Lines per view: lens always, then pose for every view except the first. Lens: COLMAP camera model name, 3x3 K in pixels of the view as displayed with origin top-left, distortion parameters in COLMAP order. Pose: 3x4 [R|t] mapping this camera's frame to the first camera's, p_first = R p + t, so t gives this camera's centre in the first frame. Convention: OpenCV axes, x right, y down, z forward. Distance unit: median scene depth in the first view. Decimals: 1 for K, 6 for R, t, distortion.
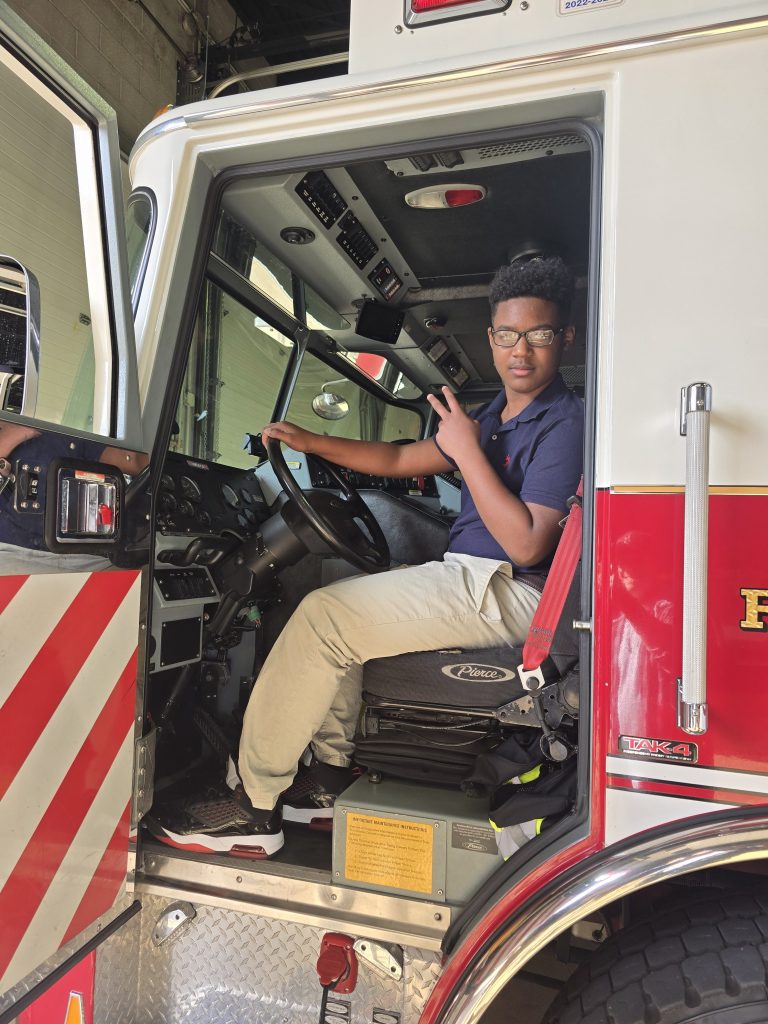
lens RADIAL K [[702.7, 0, 384.0], [0, 702.7, 512.0], [0, 0, 1]] dist [0.014132, -0.007697]
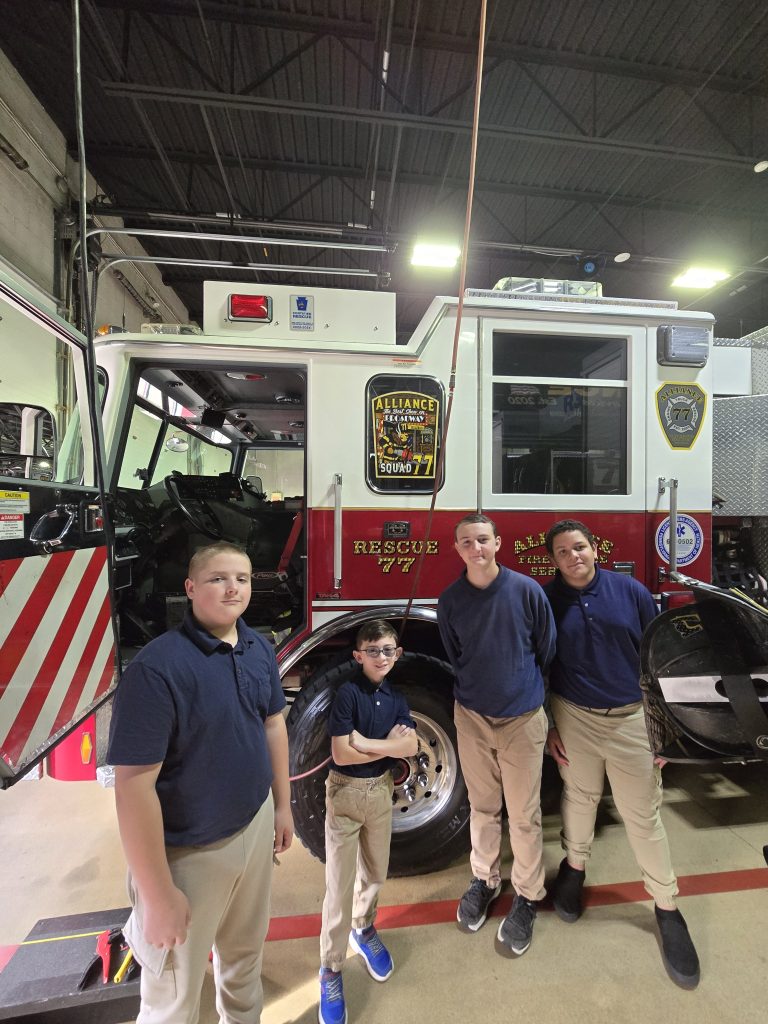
lens RADIAL K [[417.2, 0, 384.0], [0, 417.2, 512.0], [0, 0, 1]] dist [-0.007814, -0.000204]
pose [[0.917054, -0.031943, 0.397482, -0.052170], [0.013965, 0.998748, 0.048043, -0.059360], [-0.398519, -0.038507, 0.916351, -0.425597]]
